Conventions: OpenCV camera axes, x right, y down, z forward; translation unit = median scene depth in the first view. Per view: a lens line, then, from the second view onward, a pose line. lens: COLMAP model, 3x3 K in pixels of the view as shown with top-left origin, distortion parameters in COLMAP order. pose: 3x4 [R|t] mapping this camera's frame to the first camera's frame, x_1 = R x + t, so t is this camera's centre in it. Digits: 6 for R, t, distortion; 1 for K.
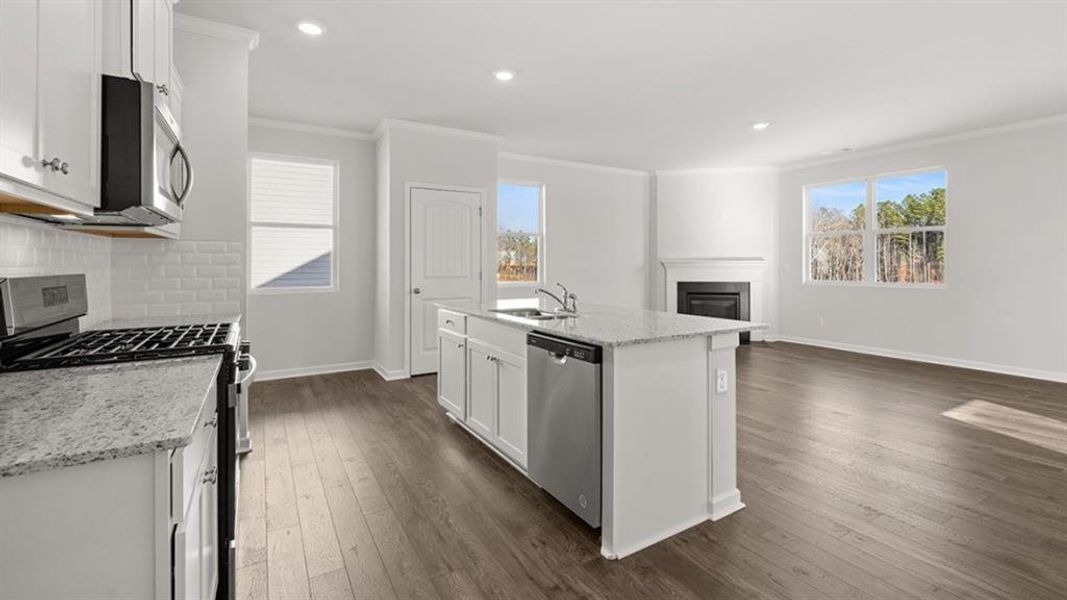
lens RADIAL K [[501.6, 0, 550.2], [0, 501.6, 262.6], [0, 0, 1]] dist [-0.001094, -0.000179]
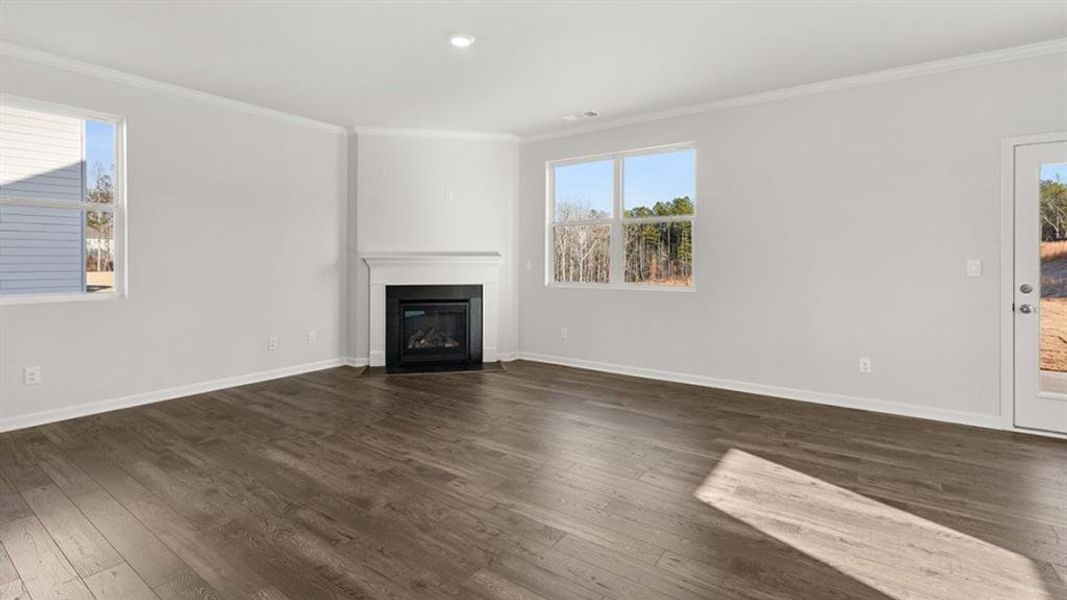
lens RADIAL K [[501.6, 0, 550.2], [0, 501.6, 262.6], [0, 0, 1]] dist [-0.001094, -0.000179]
pose [[0.917317, 0.001327, 0.398155, 0.187474], [-0.003693, 0.999980, 0.005175, 0.001025], [-0.398140, -0.006218, 0.917304, 0.260375]]
